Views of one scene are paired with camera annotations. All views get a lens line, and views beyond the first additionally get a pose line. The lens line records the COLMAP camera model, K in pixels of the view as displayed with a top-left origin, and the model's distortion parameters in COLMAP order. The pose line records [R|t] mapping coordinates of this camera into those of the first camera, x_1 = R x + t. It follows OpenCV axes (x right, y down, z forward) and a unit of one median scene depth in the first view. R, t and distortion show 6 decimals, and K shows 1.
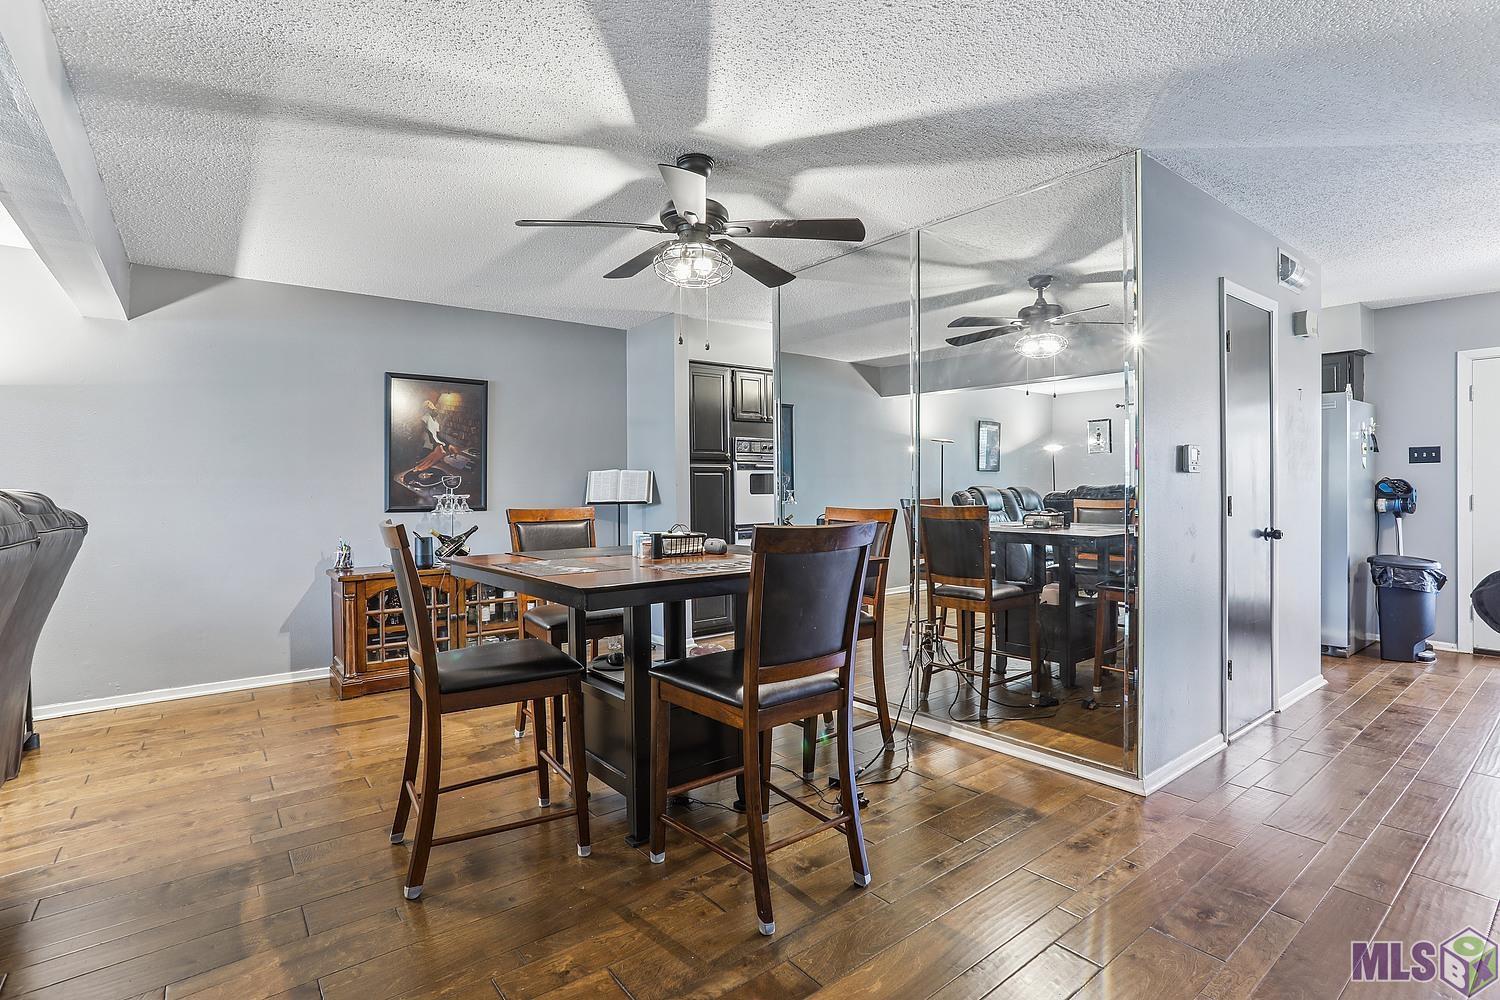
lens RADIAL K [[740.0, 0, 750.0], [0, 740.0, 500.0], [0, 0, 1]] dist [-0.000333, -0.000012]
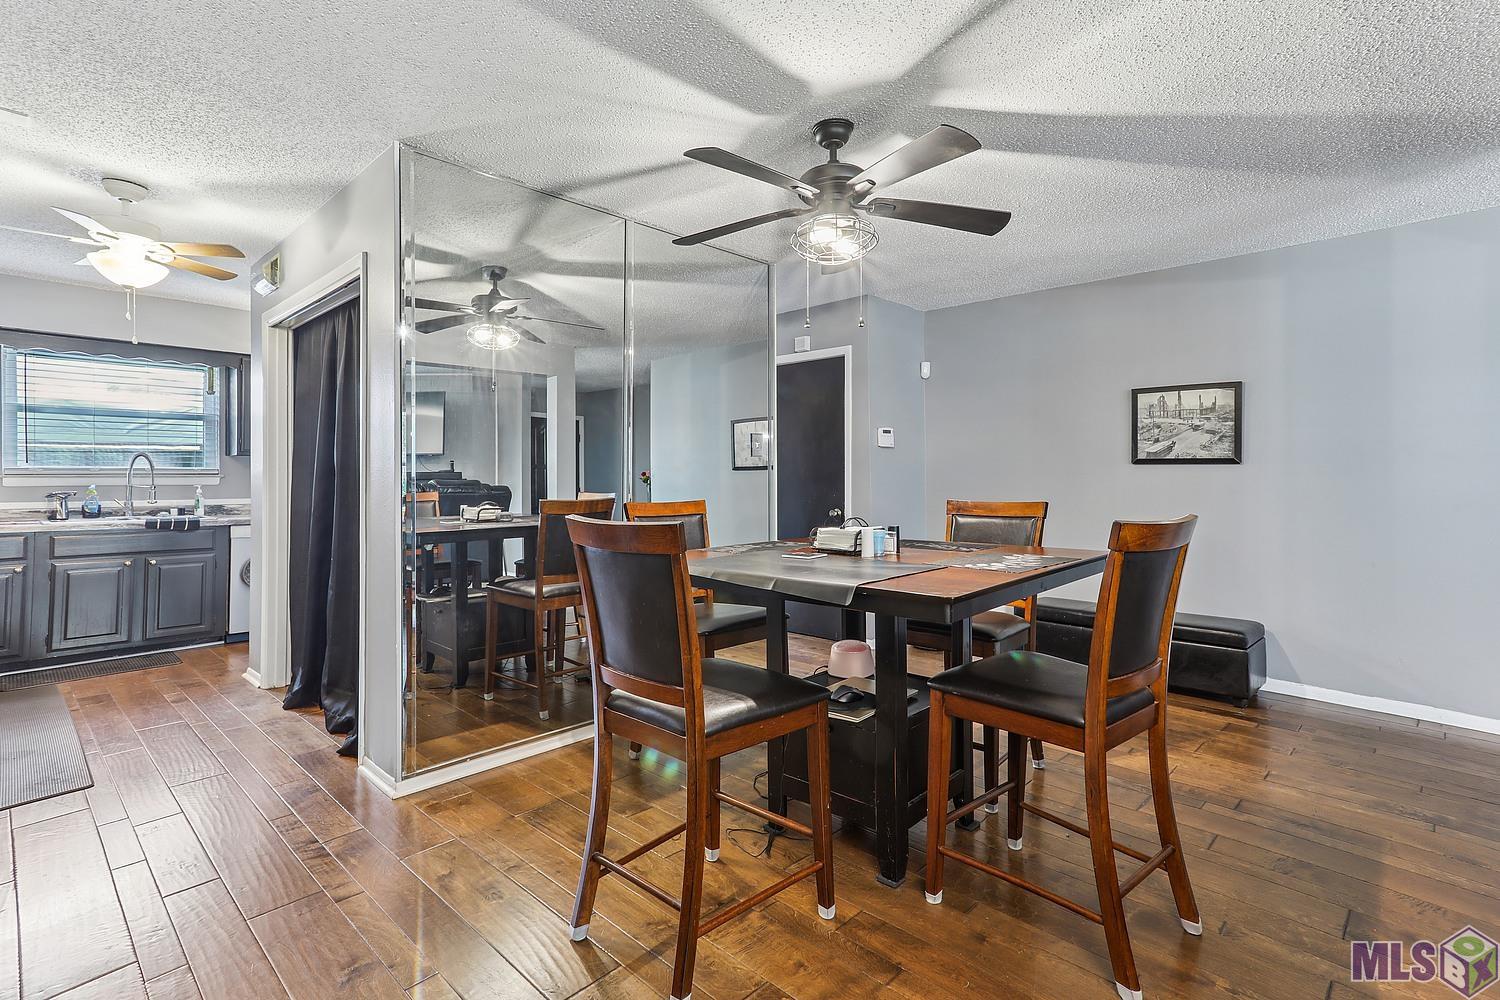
lens RADIAL K [[684.5, 0, 794.6], [0, 684.5, 474.8], [0, 0, 1]] dist [0.000238, 0.000325]
pose [[-0.158998, 0.001951, 0.987277, -0.617564], [0.011555, 0.999933, -0.000115, -0.024236], [-0.987211, 0.011389, -0.159010, 0.823786]]
